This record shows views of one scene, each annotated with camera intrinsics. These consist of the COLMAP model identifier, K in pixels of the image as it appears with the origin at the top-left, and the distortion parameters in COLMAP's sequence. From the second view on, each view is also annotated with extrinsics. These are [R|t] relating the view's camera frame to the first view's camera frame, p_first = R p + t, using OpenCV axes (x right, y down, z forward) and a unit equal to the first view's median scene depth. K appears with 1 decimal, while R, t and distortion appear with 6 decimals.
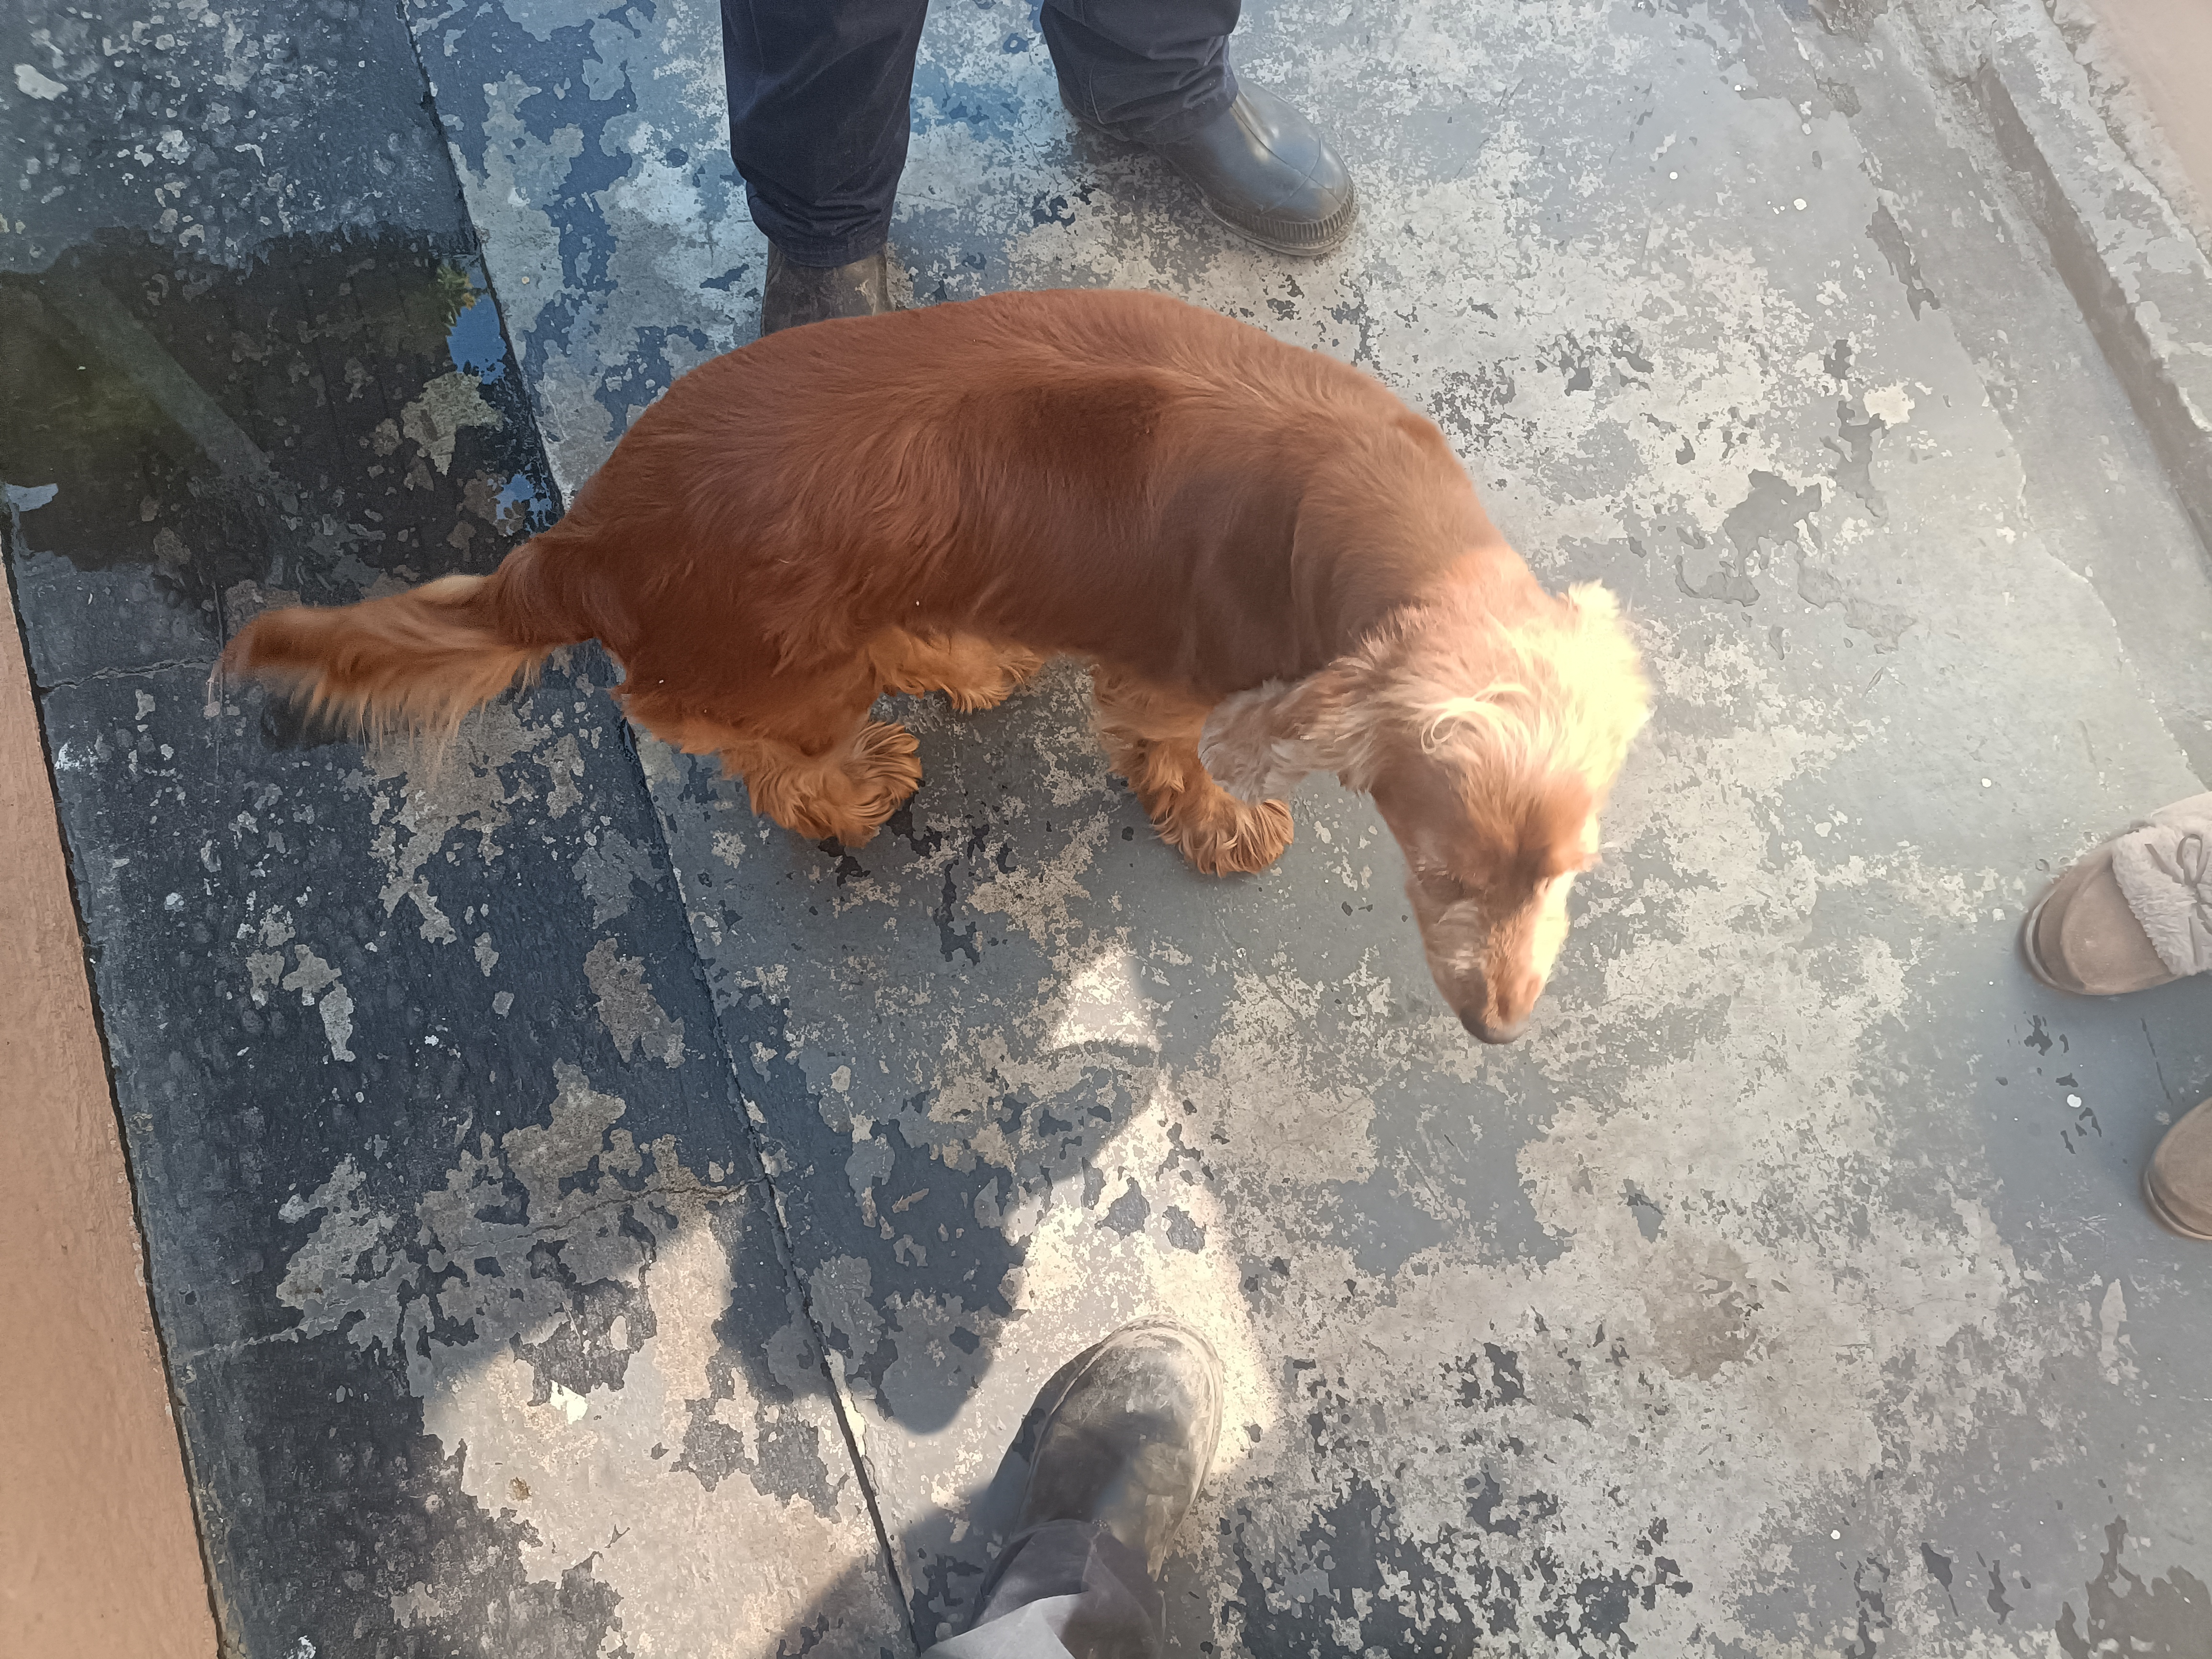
lens RADIAL K [[1713.8, 0, 1106.6], [0, 1713.8, 773.8], [0, 0, 1]] dist [0.025753, -0.007703]
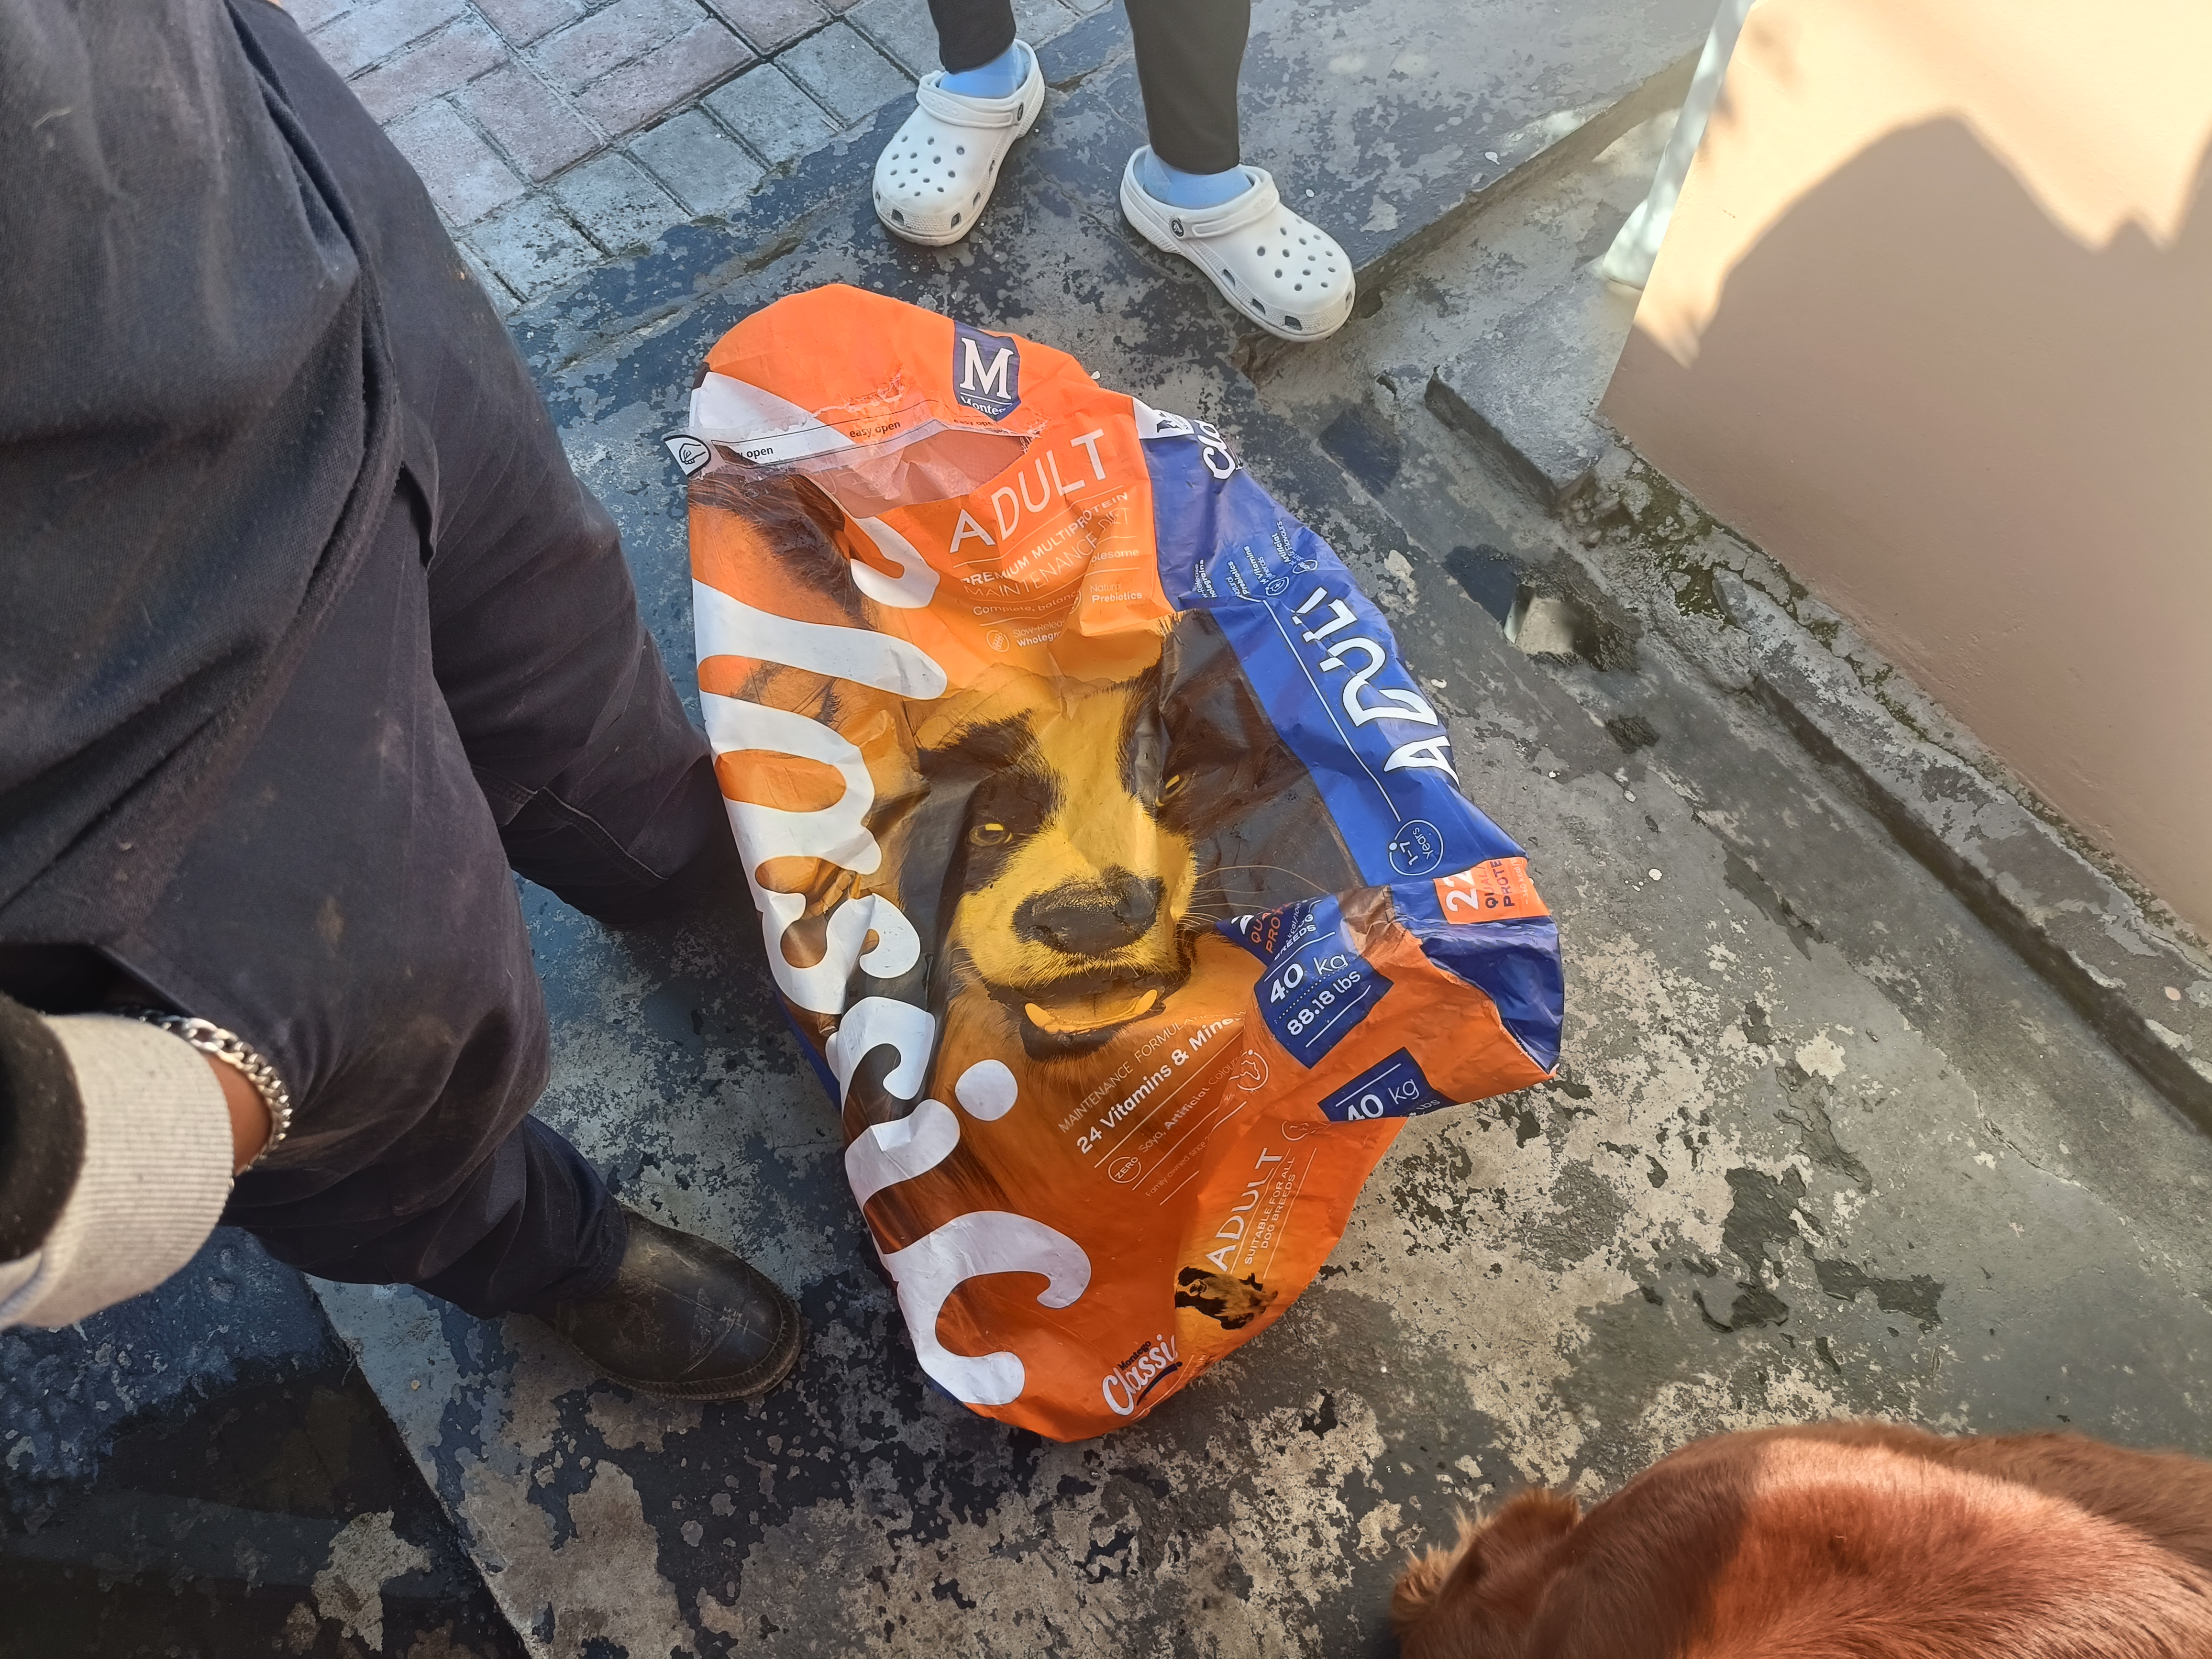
lens RADIAL K [[1708.4, 0, 1154.5], [0, 1708.4, 806.8], [0, 0, 1]] dist [0.032781, -0.010616]
pose [[0.942961, -0.305889, 0.131363, 0.003166], [0.324786, 0.931921, -0.161360, -0.308930], [-0.073062, 0.194821, 0.978114, 0.026553]]
